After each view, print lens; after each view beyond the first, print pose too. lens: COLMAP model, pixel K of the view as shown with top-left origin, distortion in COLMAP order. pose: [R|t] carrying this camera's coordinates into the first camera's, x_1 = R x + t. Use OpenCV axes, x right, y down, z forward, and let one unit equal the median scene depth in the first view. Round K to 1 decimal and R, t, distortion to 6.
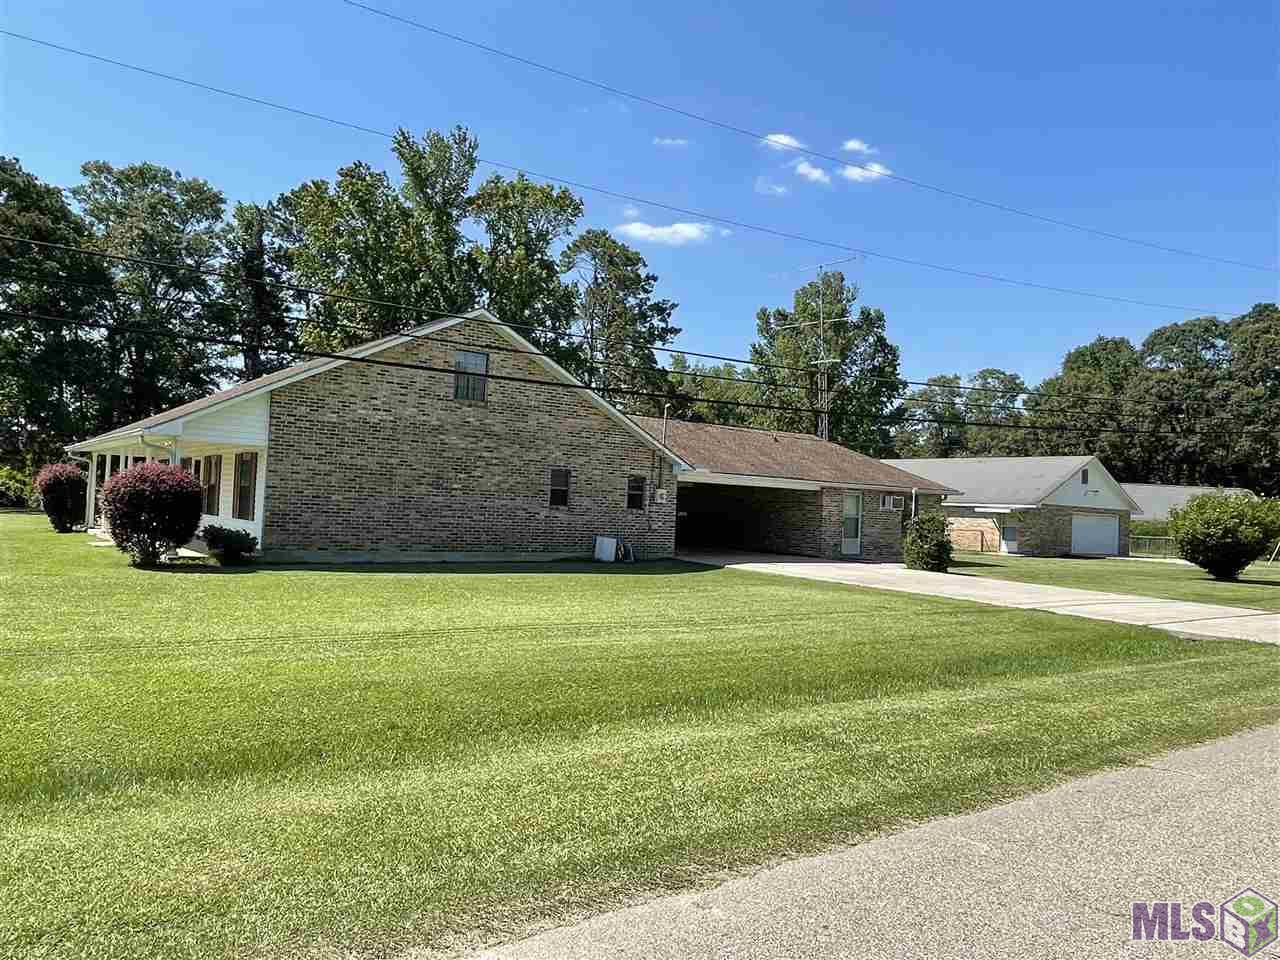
lens RADIAL K [[927.2, 0, 626.3], [0, 927.2, 501.2], [0, 0, 1]] dist [0.023558, -0.040543]
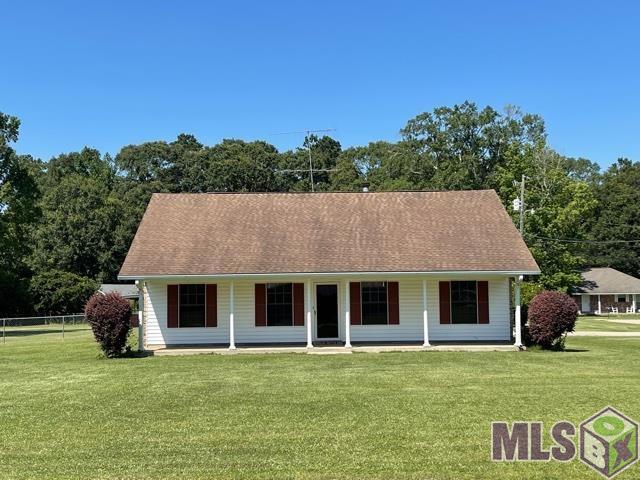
lens RADIAL K [[940.5, 0, 320.6], [0, 940.5, 242.9], [0, 0, 1]] dist [0.095648, 0.000000]
pose [[0.584778, 0.002515, 0.811189, -0.766168], [0.031295, 0.999181, -0.025658, -0.034465], [-0.810589, 0.040390, 0.584220, 0.112548]]
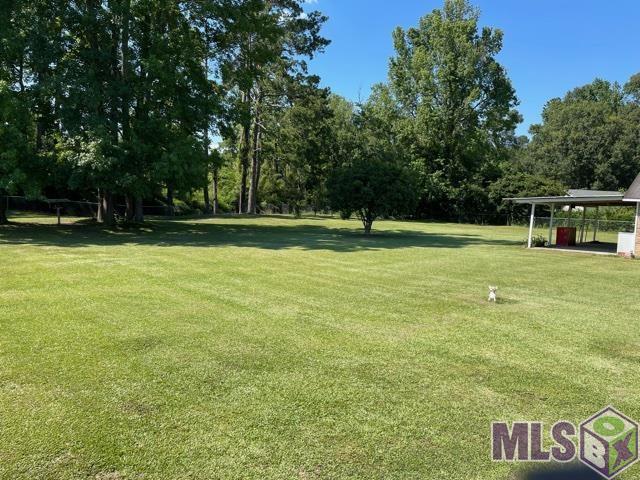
lens RADIAL K [[488.0, 0, 318.9], [0, 488.0, 227.8], [0, 0, 1]] dist [0.064438, -0.084761]
pose [[0.988735, -0.010948, 0.149274, -0.083150], [-0.000189, 0.997229, 0.074389, -0.009100], [-0.149675, -0.073580, 0.985994, 0.732698]]
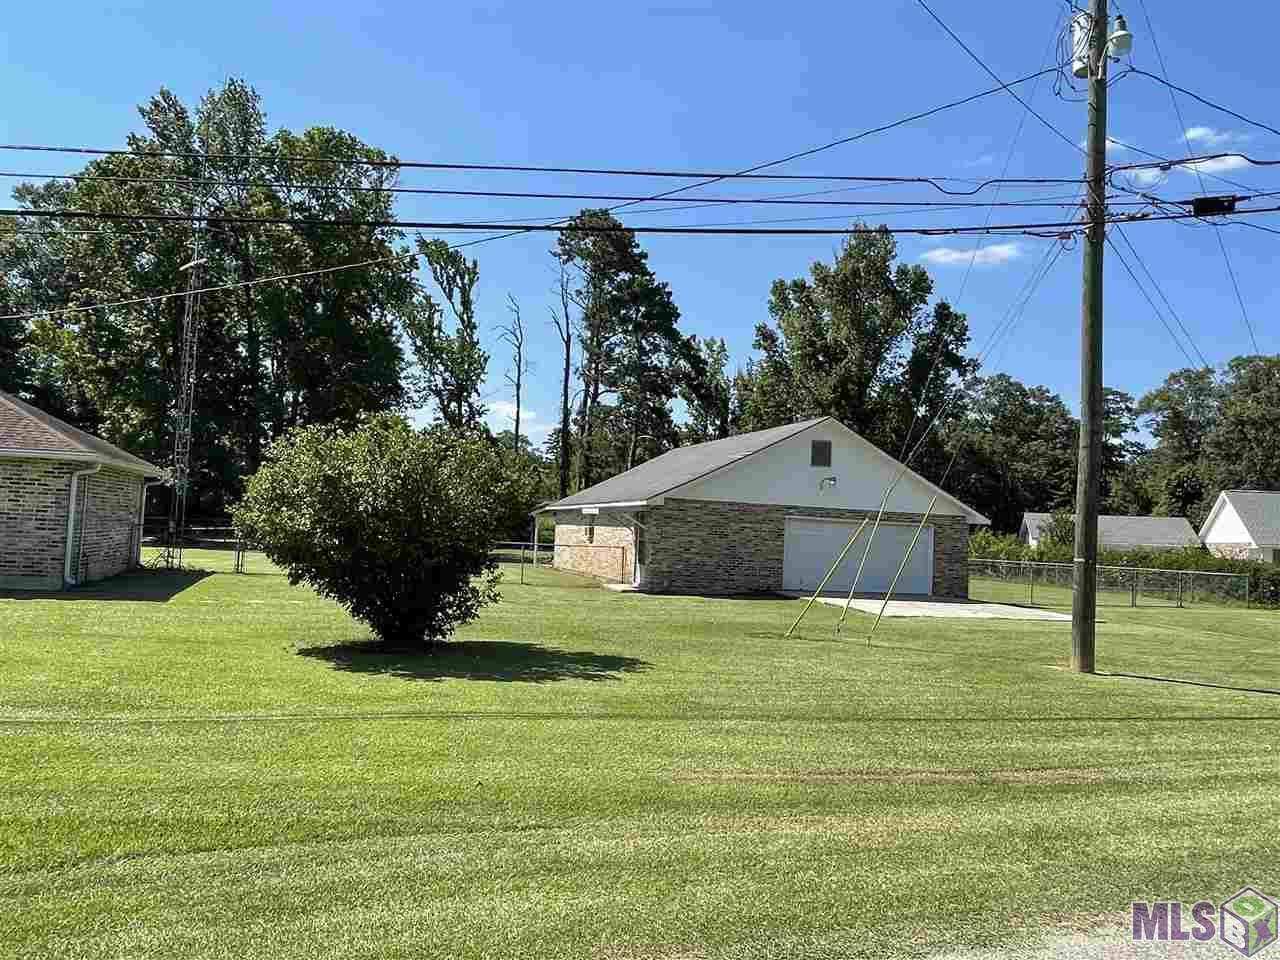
lens RADIAL K [[927.2, 0, 636.7], [0, 927.2, 472.8], [0, 0, 1]] dist [0.023558, -0.040543]
pose [[0.942691, -0.021580, -0.332970, 0.548131], [-0.002718, 0.997377, -0.072336, 0.025063], [0.333657, 0.069095, 0.940159, 0.416710]]
